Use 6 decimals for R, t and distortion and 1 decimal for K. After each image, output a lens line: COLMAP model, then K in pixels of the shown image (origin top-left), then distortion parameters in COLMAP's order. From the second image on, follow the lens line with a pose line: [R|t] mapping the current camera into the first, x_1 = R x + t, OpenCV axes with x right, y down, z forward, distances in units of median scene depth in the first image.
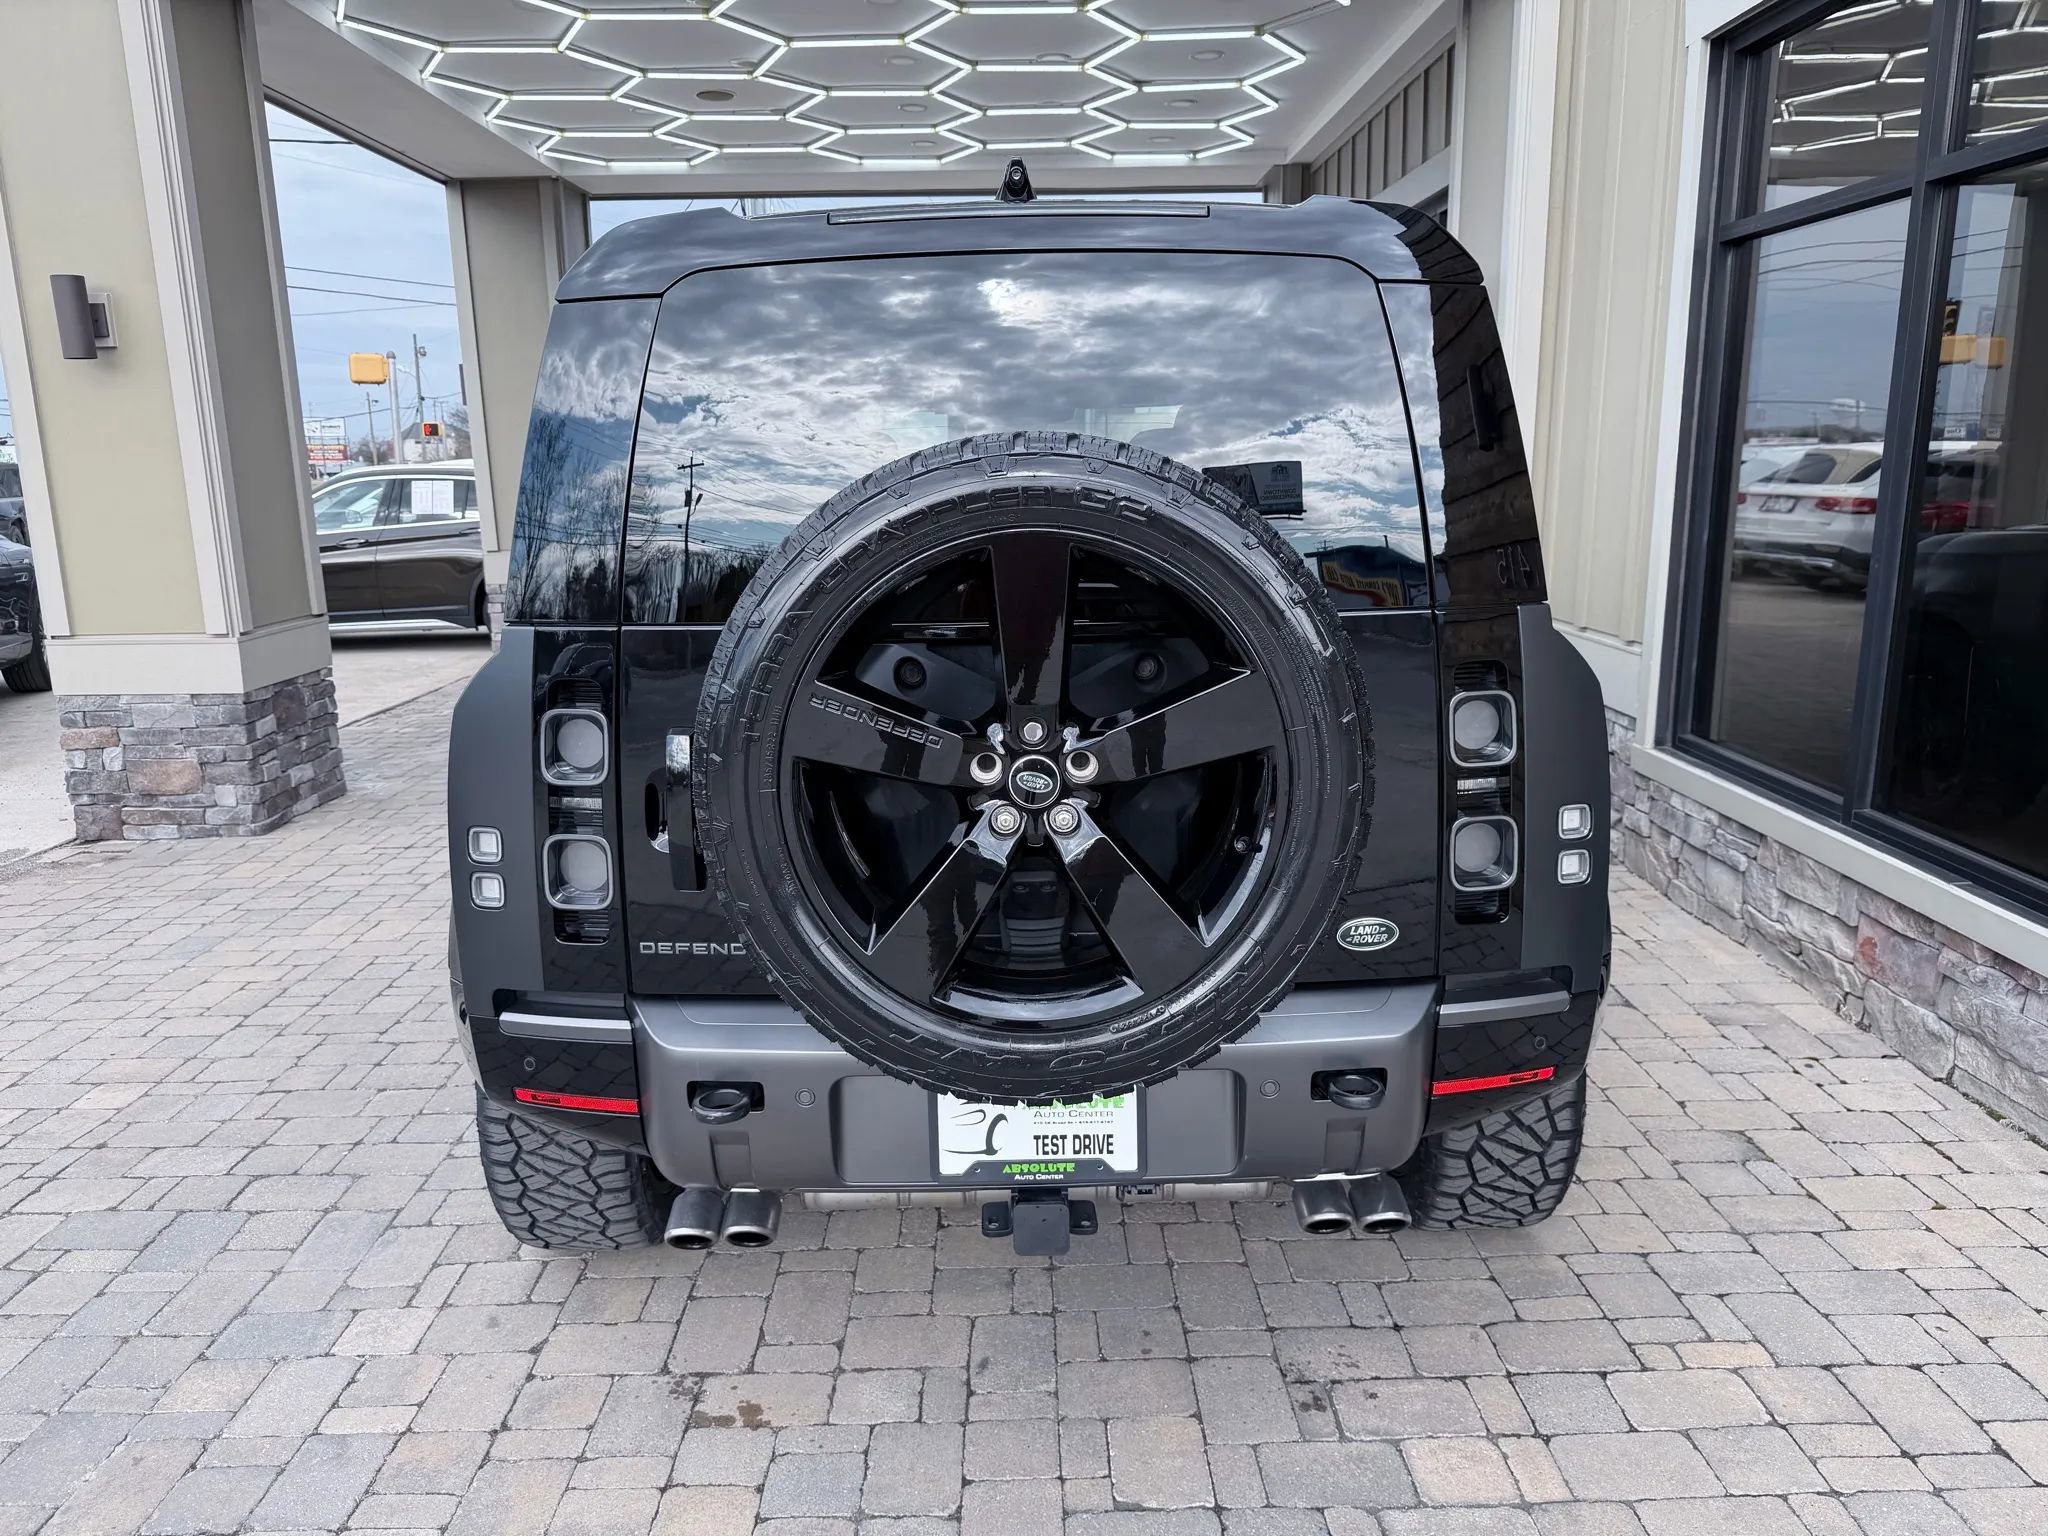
lens RADIAL K [[1454.0, 0, 1018.2], [0, 1454.0, 768.2], [0, 0, 1]] dist [0.015734, -0.018136]
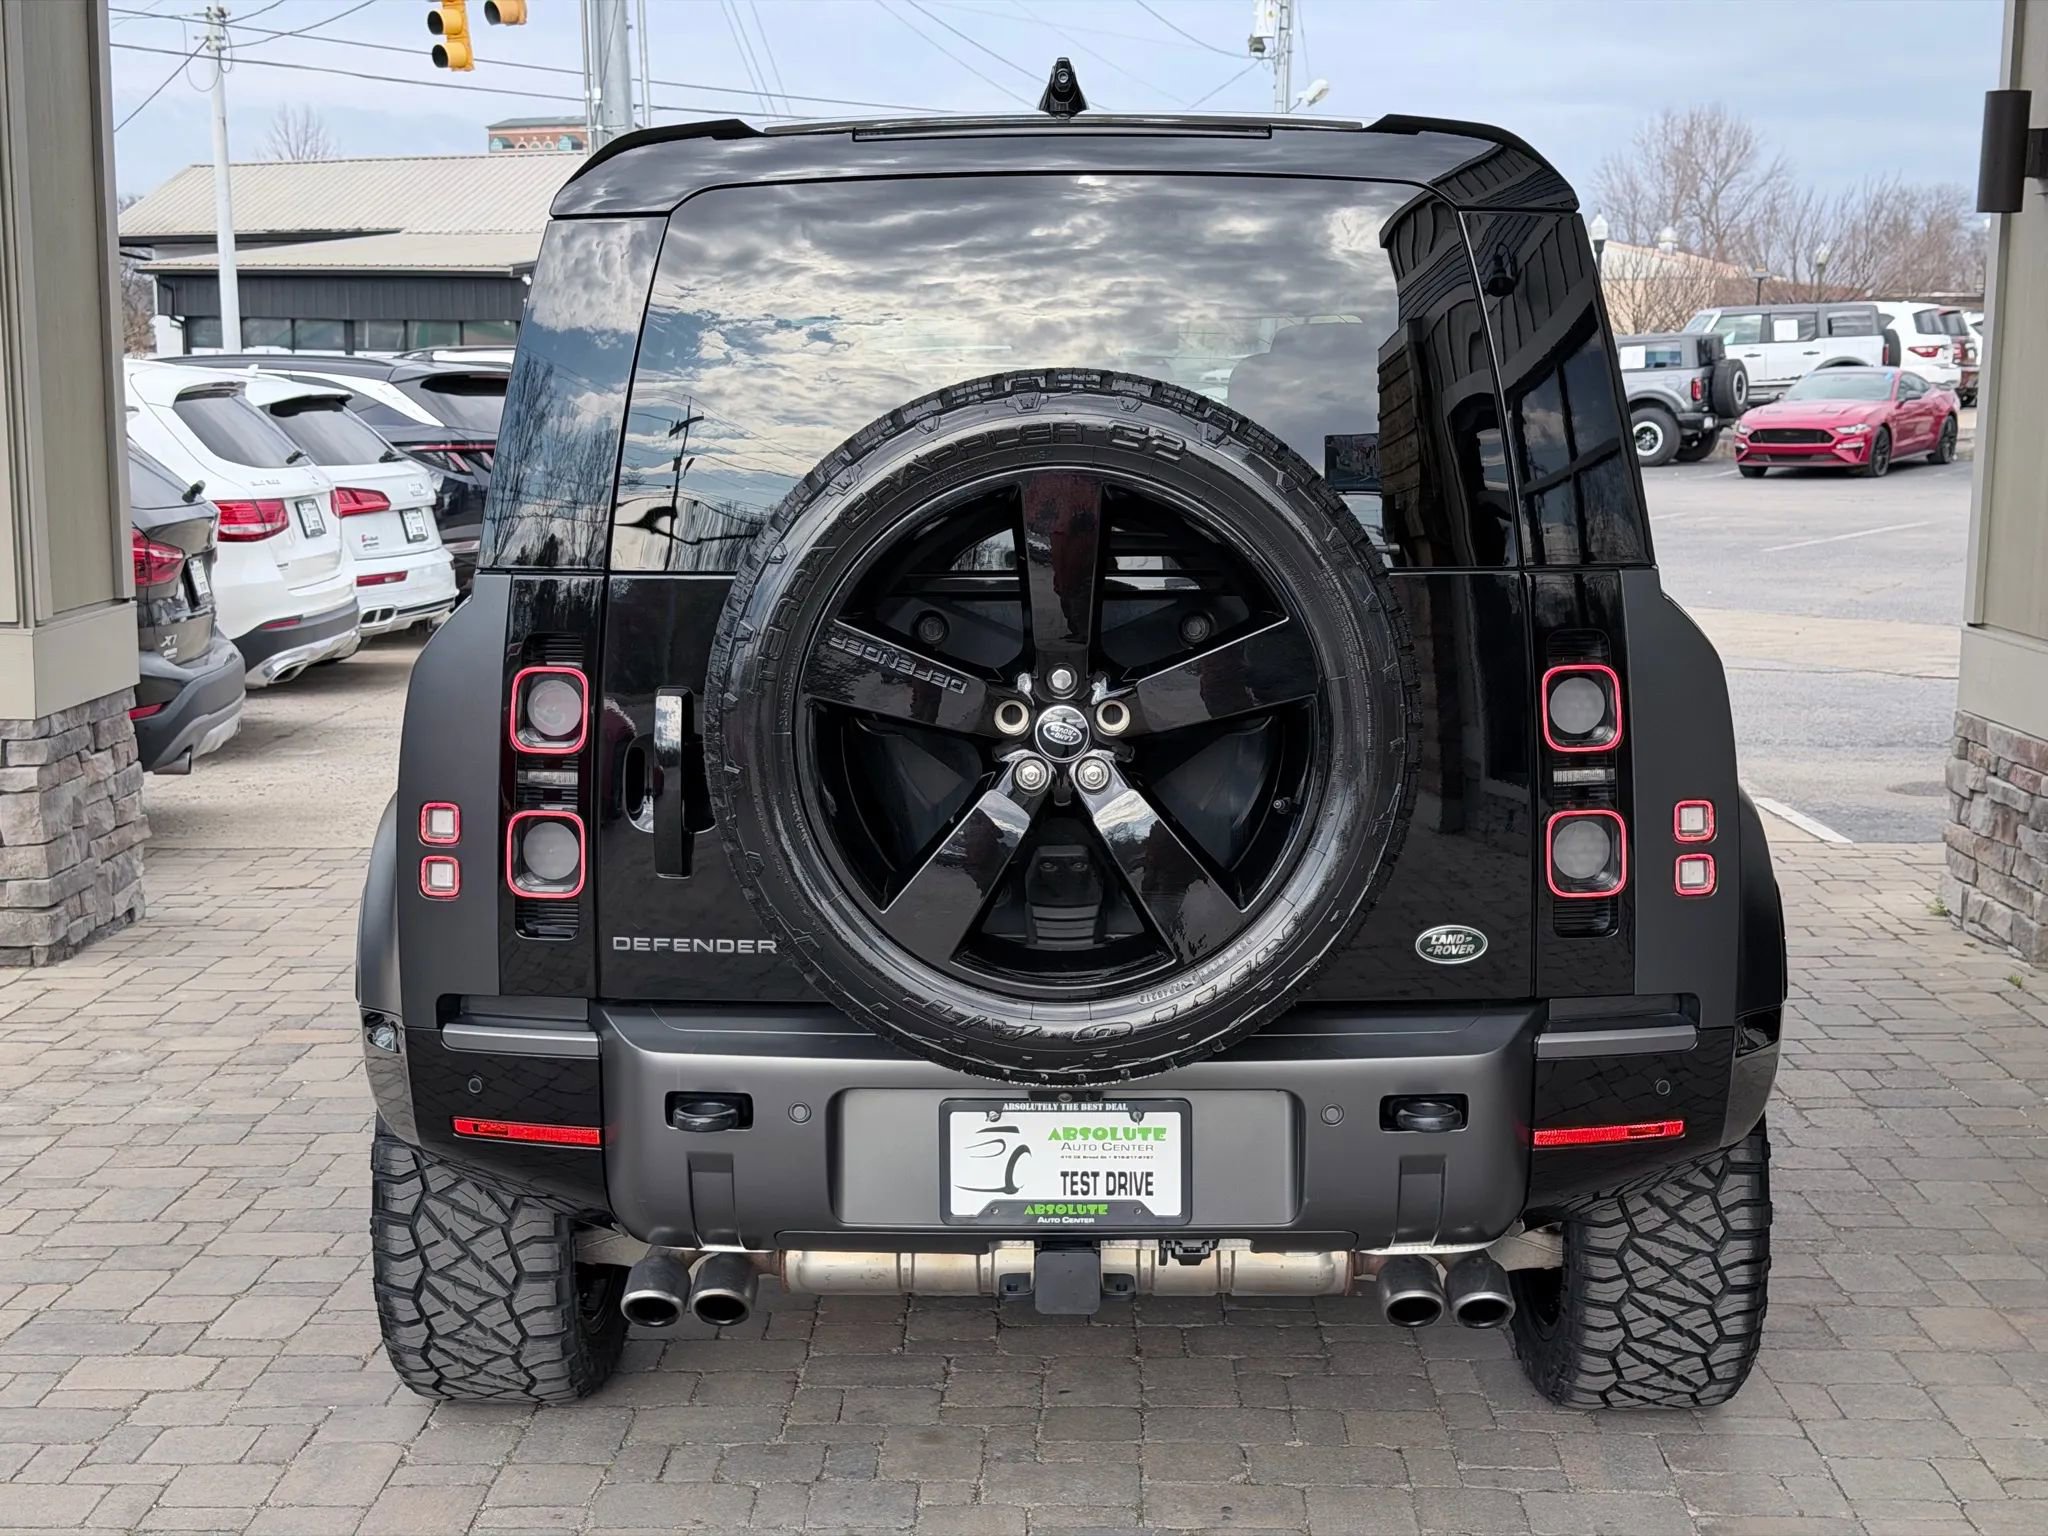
lens RADIAL K [[2698.8, 0, 1023.7], [0, 2698.8, 800.8], [0, 0, 1]] dist [-0.038483, -0.017862]
pose [[0.999460, 0.018786, -0.026967, 0.028109], [-0.020261, 0.998251, -0.055535, 0.124177], [0.025877, 0.056051, 0.998093, -0.615437]]
